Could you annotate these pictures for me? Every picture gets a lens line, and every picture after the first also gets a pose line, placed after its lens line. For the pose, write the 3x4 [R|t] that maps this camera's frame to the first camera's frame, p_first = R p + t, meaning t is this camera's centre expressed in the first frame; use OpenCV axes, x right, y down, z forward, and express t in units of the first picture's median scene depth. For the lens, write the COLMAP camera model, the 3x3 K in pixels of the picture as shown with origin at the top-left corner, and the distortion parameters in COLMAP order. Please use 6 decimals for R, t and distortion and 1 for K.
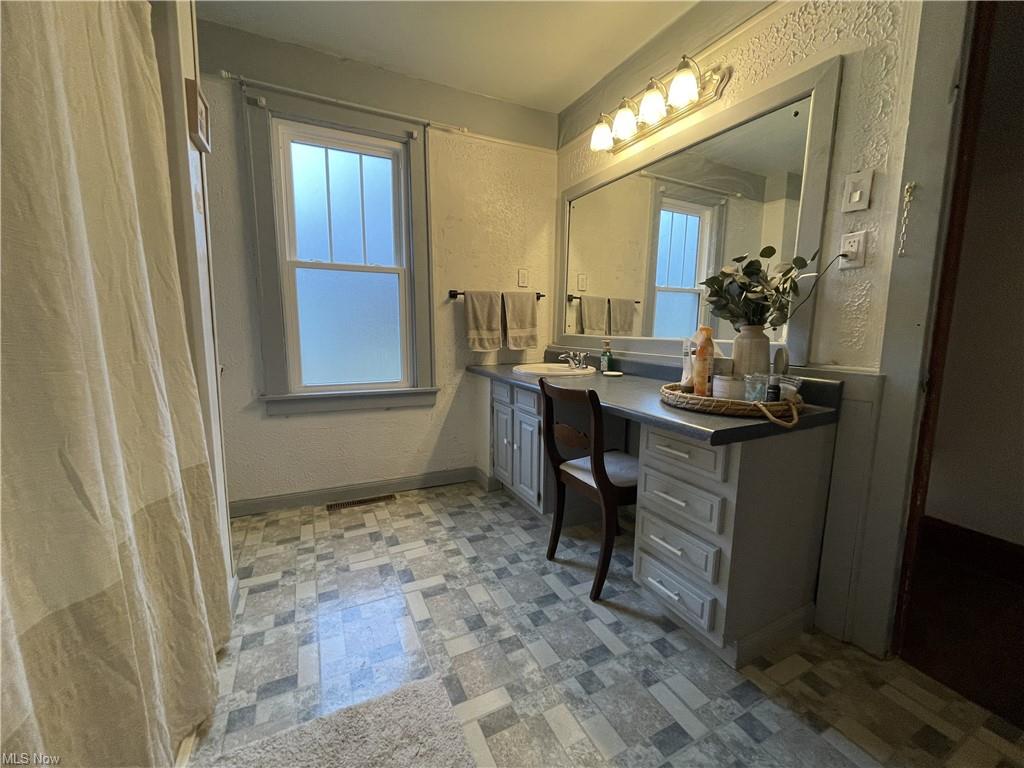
lens RADIAL K [[410.0, 0, 512.0], [0, 410.0, 384.0], [0, 0, 1]] dist [-0.005645, -0.000267]
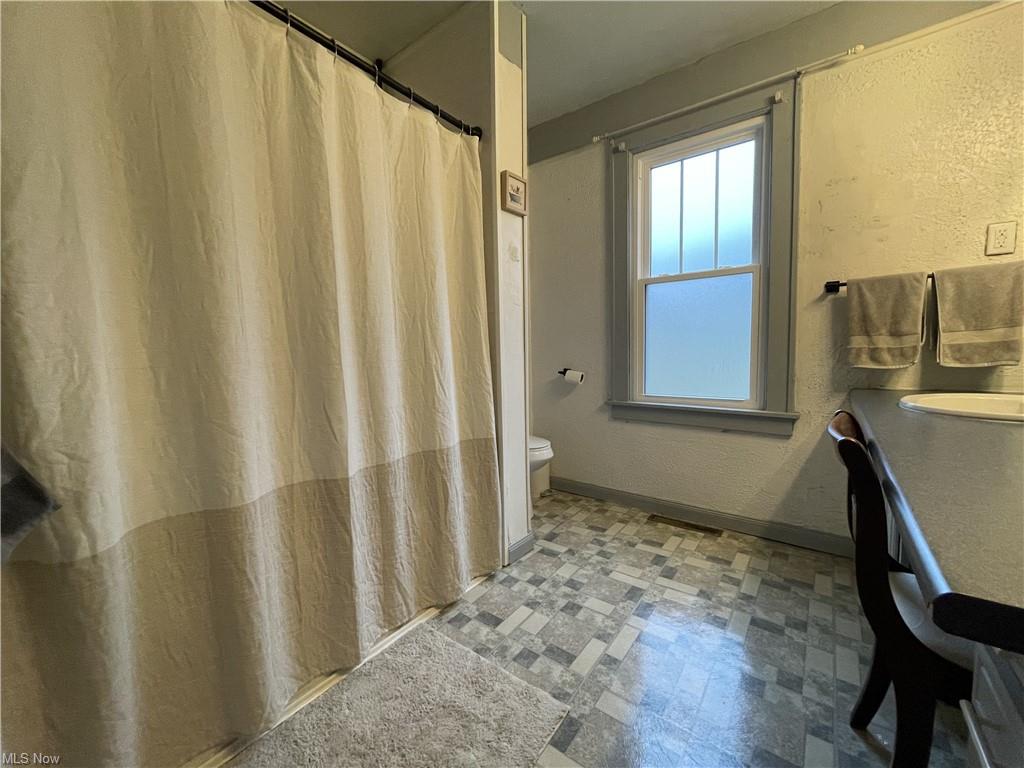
lens RADIAL K [[410.0, 0, 512.0], [0, 410.0, 384.0], [0, 0, 1]] dist [-0.005645, -0.000267]
pose [[0.443055, 0.063721, -0.894227, 0.292945], [-0.093330, 0.995329, 0.024685, -0.018628], [0.891623, 0.072522, 0.446932, 0.223406]]
